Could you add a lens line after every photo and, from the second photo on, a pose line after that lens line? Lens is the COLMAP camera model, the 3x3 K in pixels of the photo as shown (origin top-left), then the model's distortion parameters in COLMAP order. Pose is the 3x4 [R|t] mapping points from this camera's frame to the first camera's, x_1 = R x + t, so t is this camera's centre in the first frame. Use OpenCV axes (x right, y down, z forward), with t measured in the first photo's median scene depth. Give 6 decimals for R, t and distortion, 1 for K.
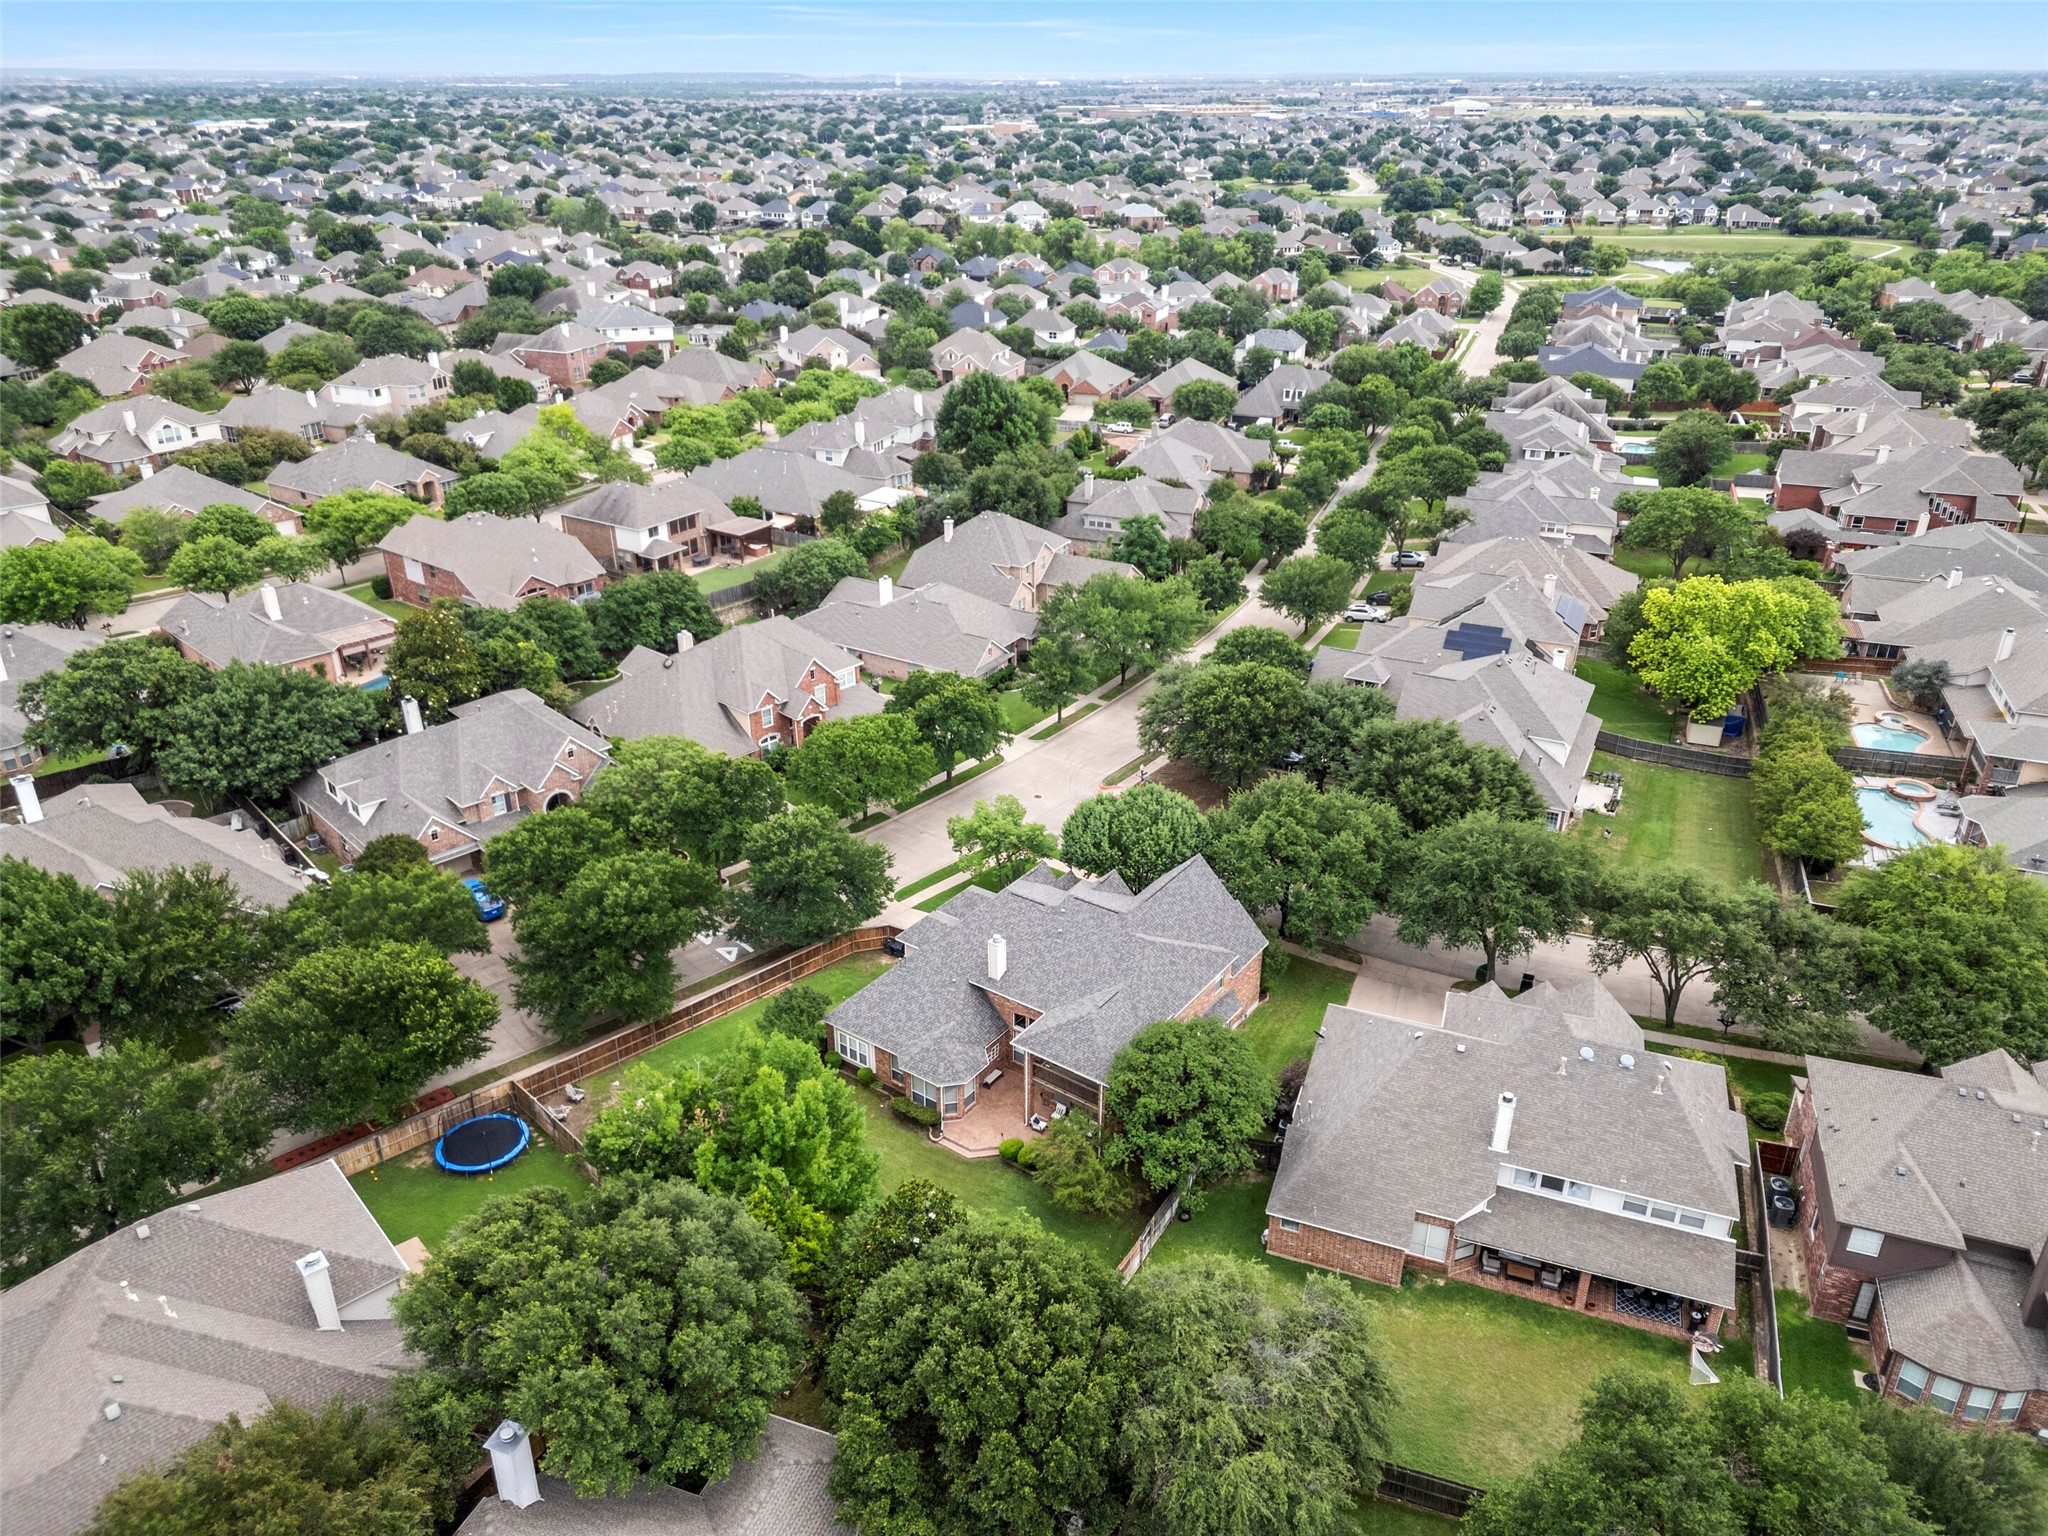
lens RADIAL K [[1439.5, 0, 1024.0], [0, 1439.5, 768.0], [0, 0, 1]] dist [0.176467, -0.432384]
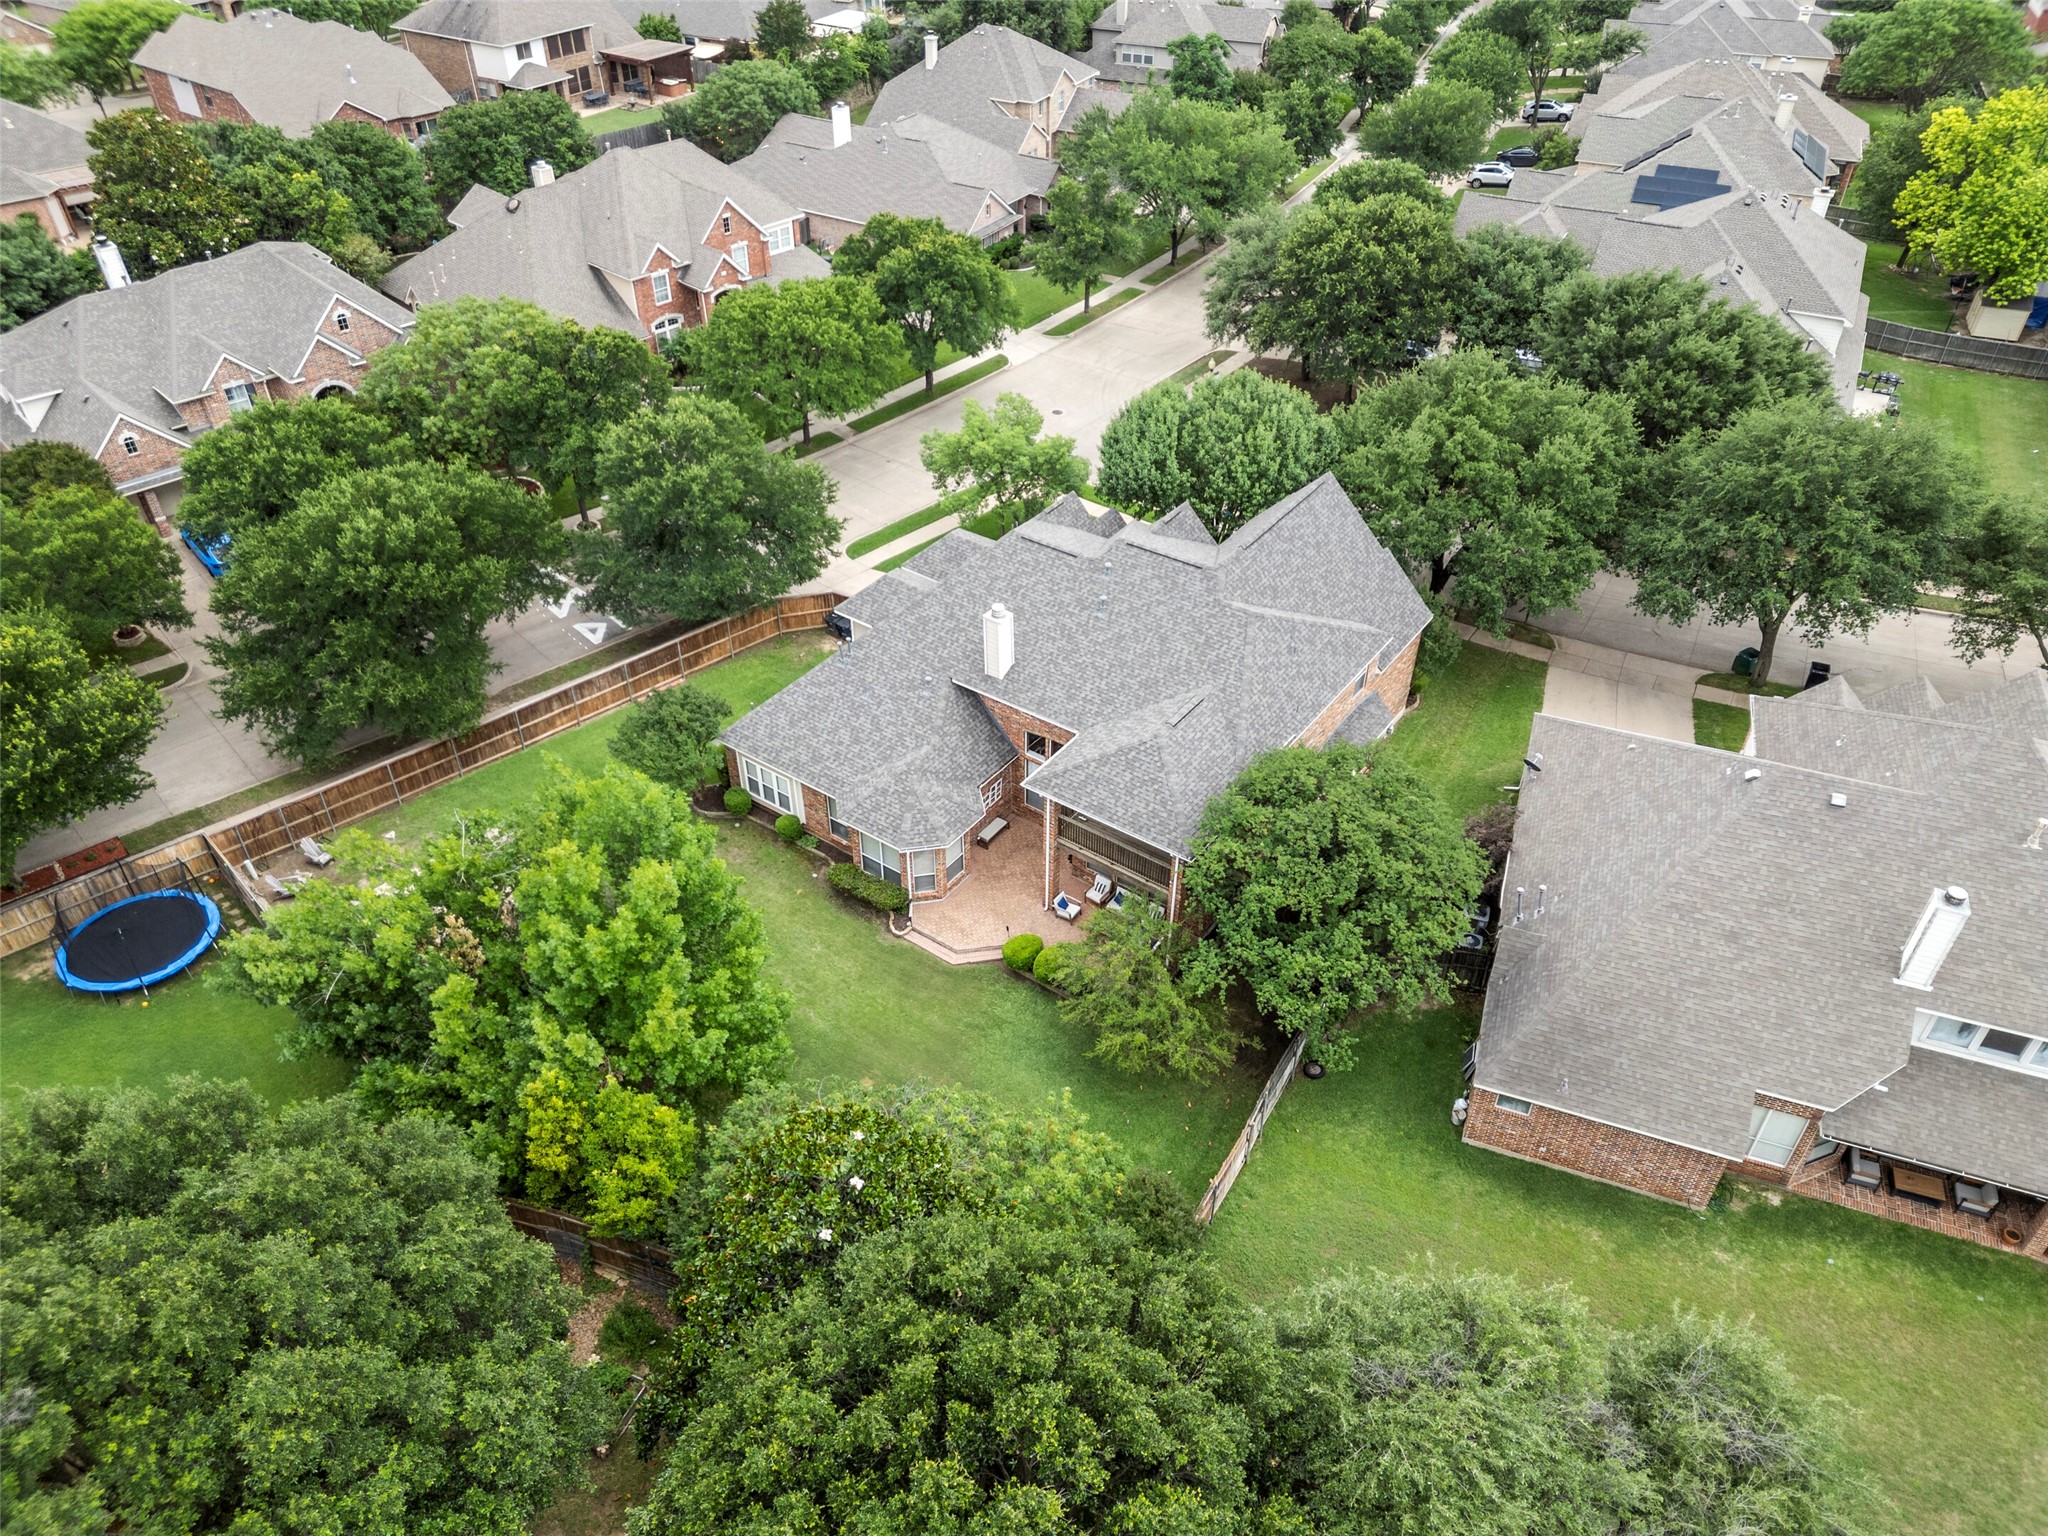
lens RADIAL K [[1427.6, 0, 1024.0], [0, 1427.6, 768.0], [0, 0, 1]] dist [0.070622, -0.048500]
pose [[0.999996, 0.002186, -0.001960, -0.005856], [-0.001710, 0.976372, 0.216091, 0.046604], [0.002386, -0.216087, 0.976371, 0.350035]]
